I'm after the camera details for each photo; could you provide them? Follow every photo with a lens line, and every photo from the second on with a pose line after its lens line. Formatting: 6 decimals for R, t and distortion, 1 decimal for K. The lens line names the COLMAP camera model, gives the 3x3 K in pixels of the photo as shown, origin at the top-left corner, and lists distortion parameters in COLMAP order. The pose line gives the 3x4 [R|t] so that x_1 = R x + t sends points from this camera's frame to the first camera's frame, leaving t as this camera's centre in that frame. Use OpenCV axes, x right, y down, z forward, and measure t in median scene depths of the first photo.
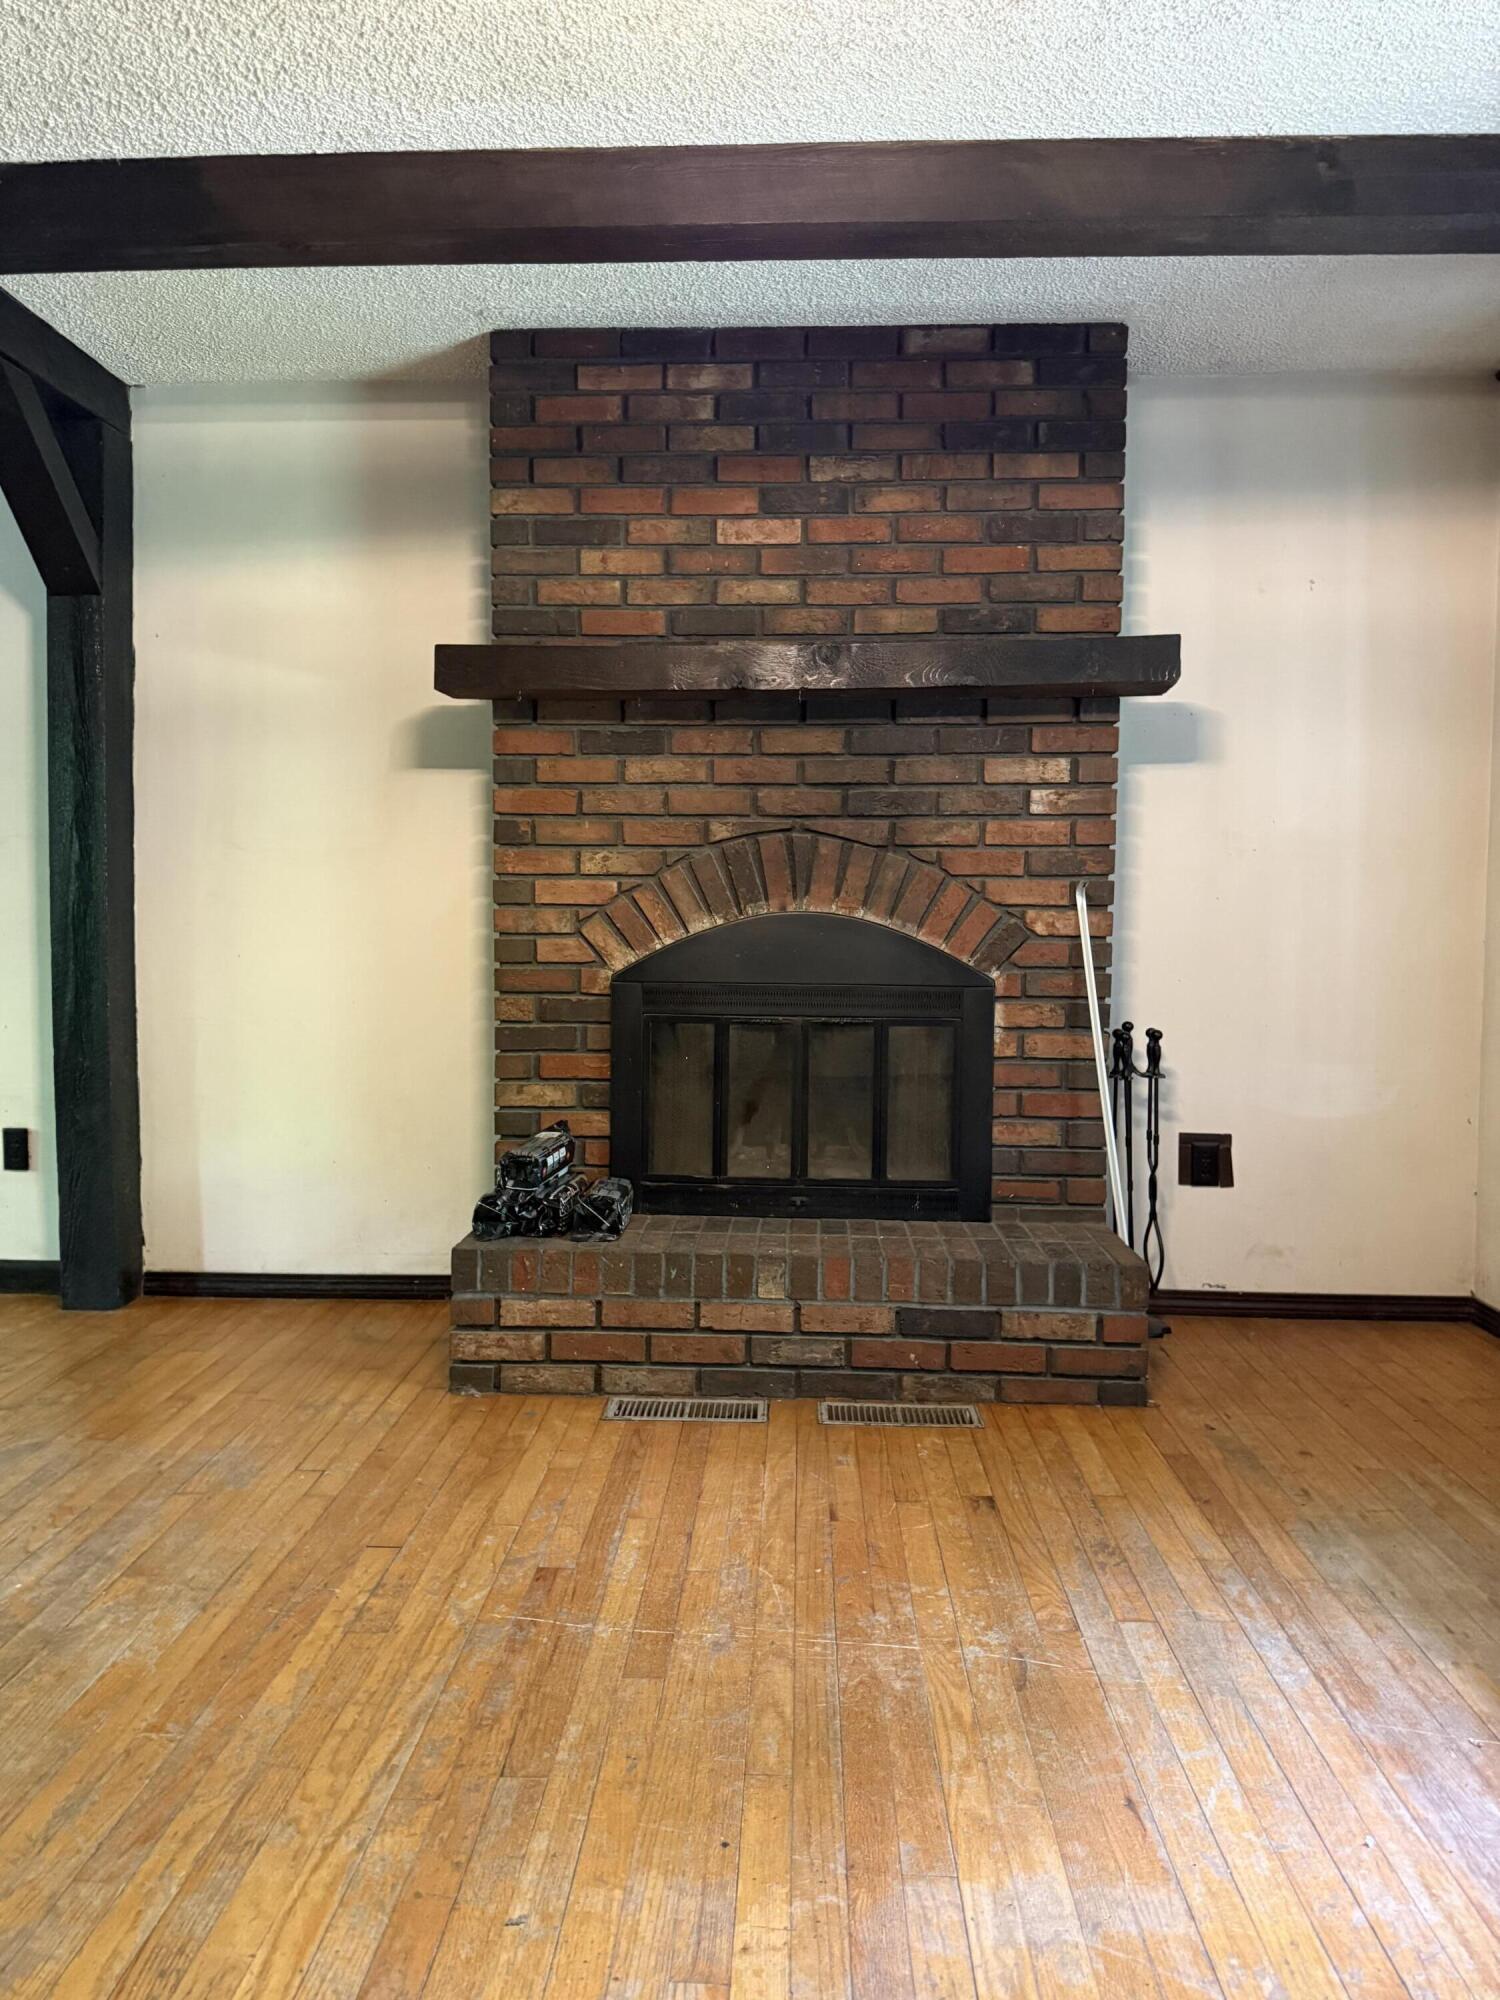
lens RADIAL K [[1426.4, 0, 752.7], [0, 1426.4, 1001.8], [0, 0, 1]] dist [0.064697, -0.063161]
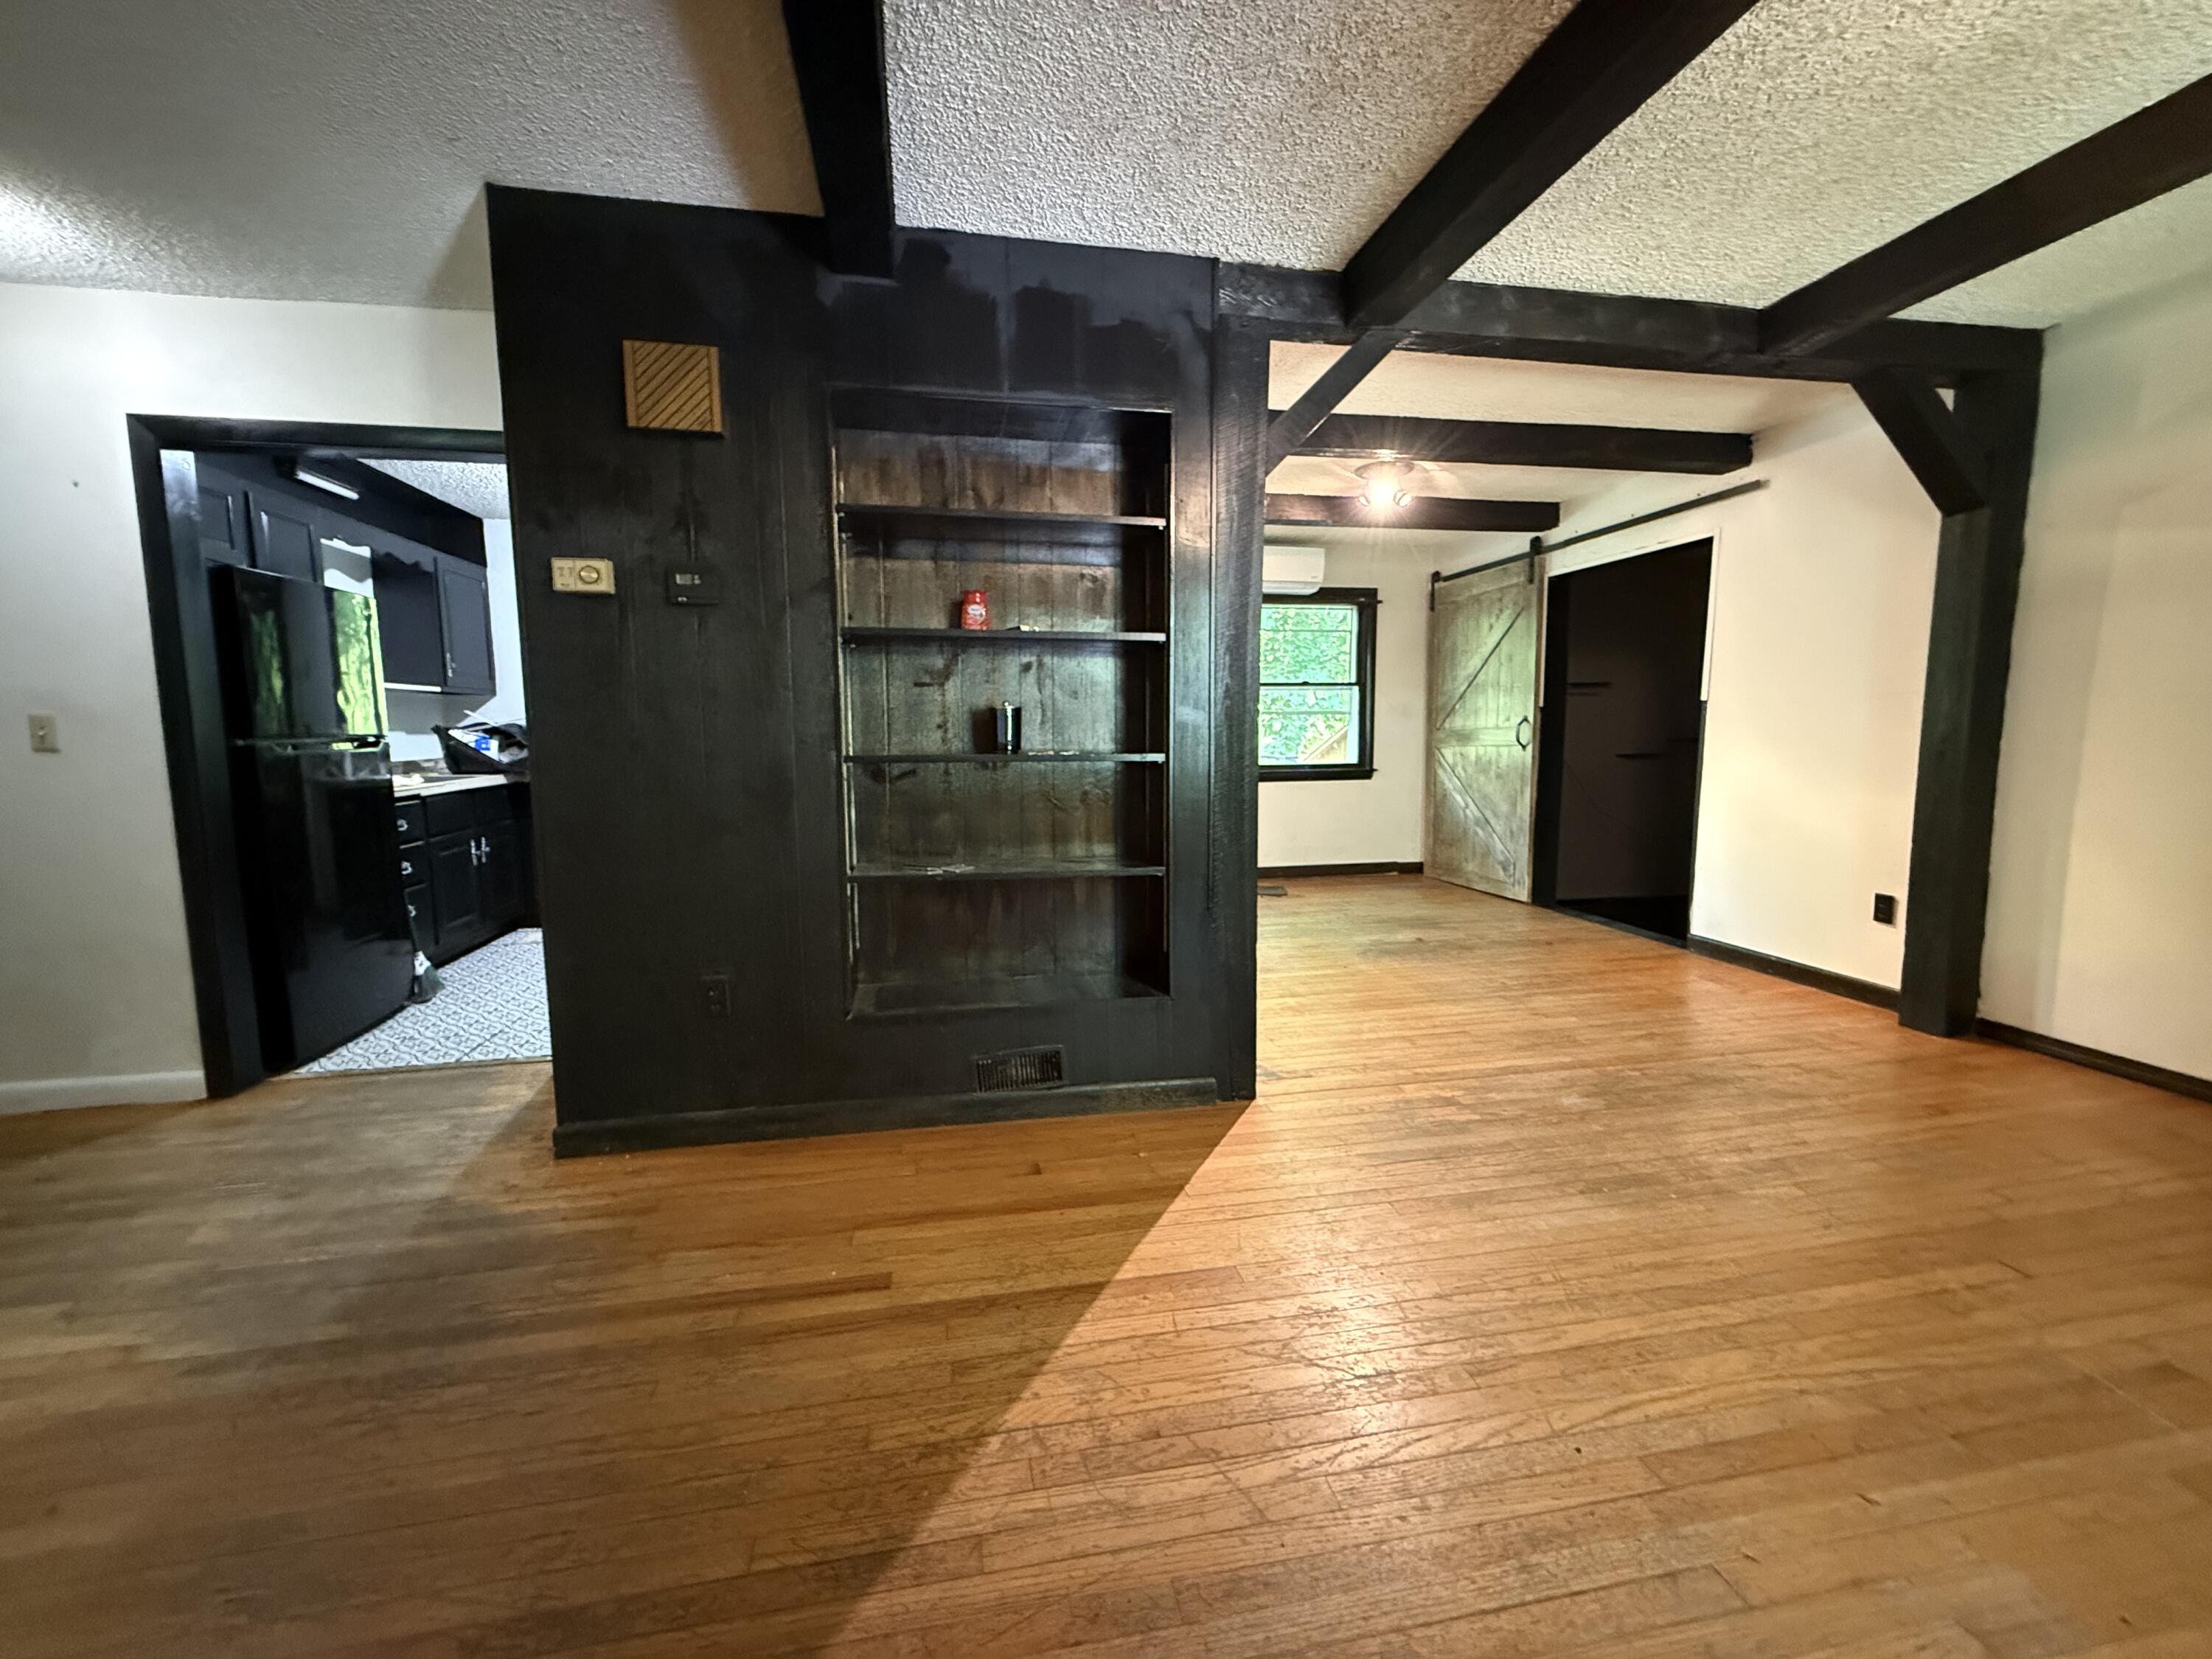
lens RADIAL K [[882.9, 0, 1091.5], [0, 882.9, 832.8], [0, 0, 1]] dist [0.001777, -0.000068]
pose [[0.226505, 0.102848, -0.968565, 0.191950], [-0.040948, 0.994536, 0.096030, -0.031023], [0.973149, 0.017910, 0.229479, 0.019310]]
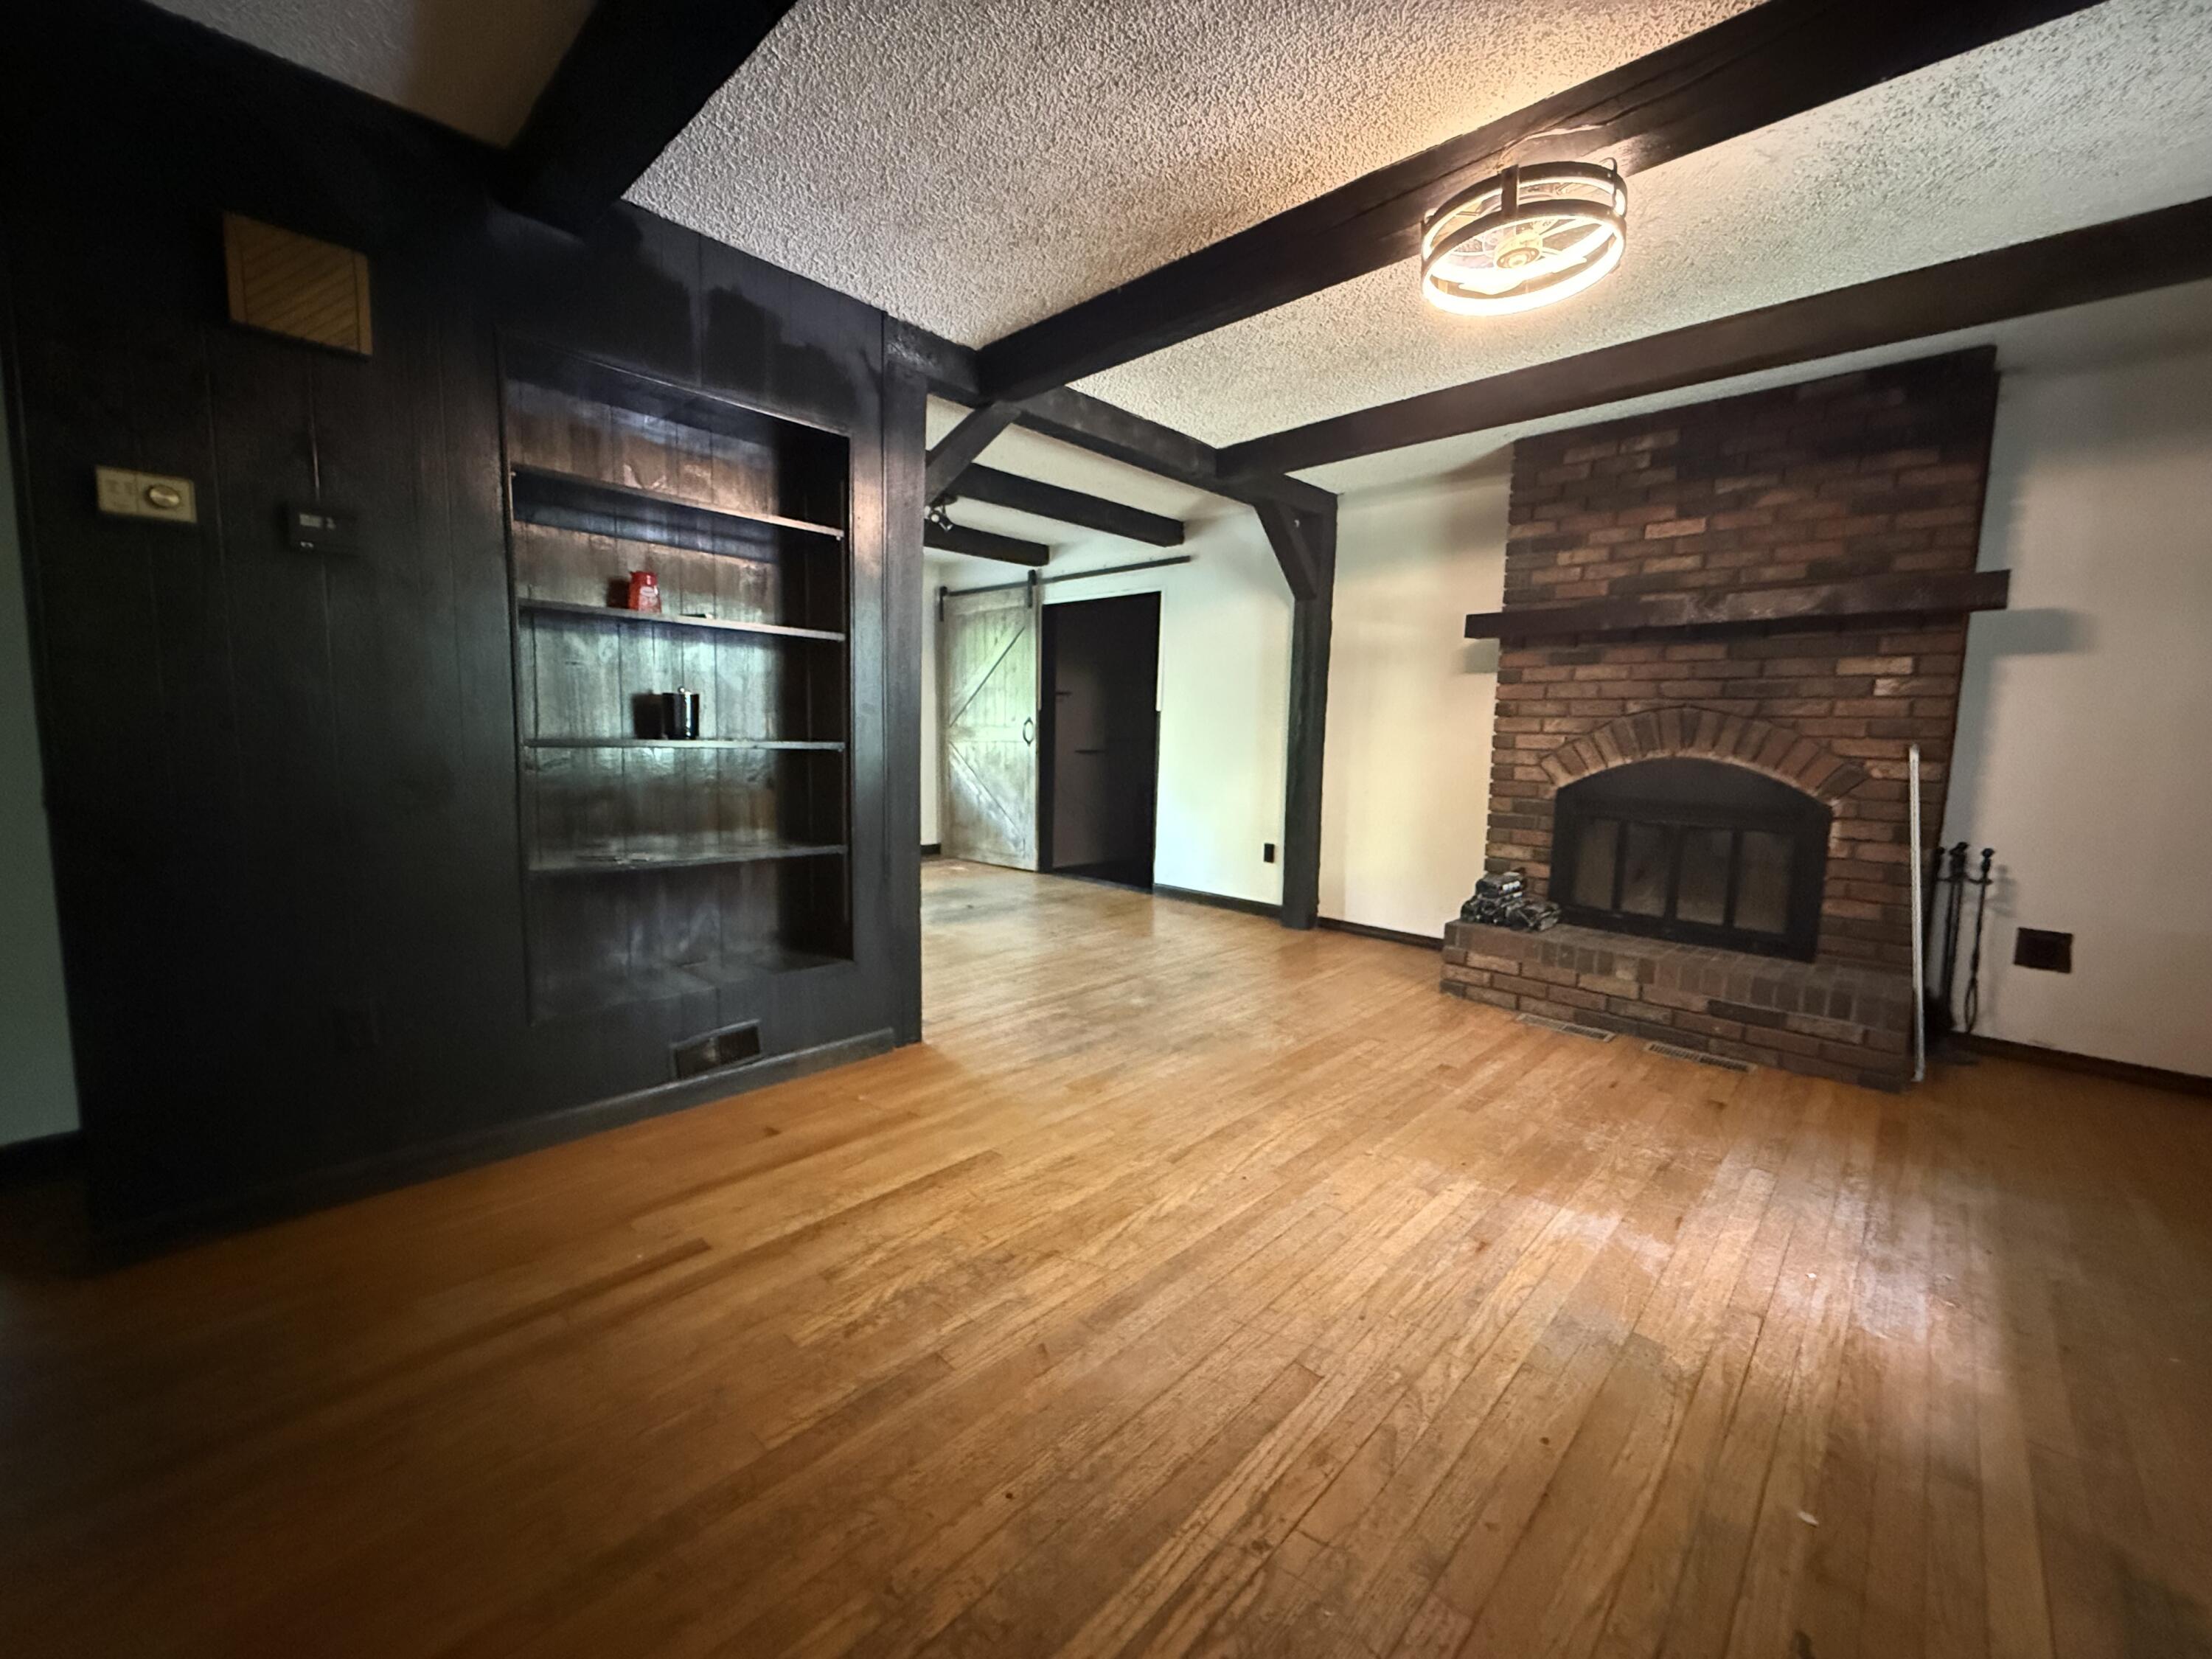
lens RADIAL K [[882.9, 0, 1097.2], [0, 882.9, 836.0], [0, 0, 1]] dist [0.001777, -0.000068]
pose [[0.752557, 0.088654, -0.652532, 0.201496], [-0.050665, 0.995754, 0.076853, -0.016761], [0.656575, -0.024776, 0.753853, -0.224959]]
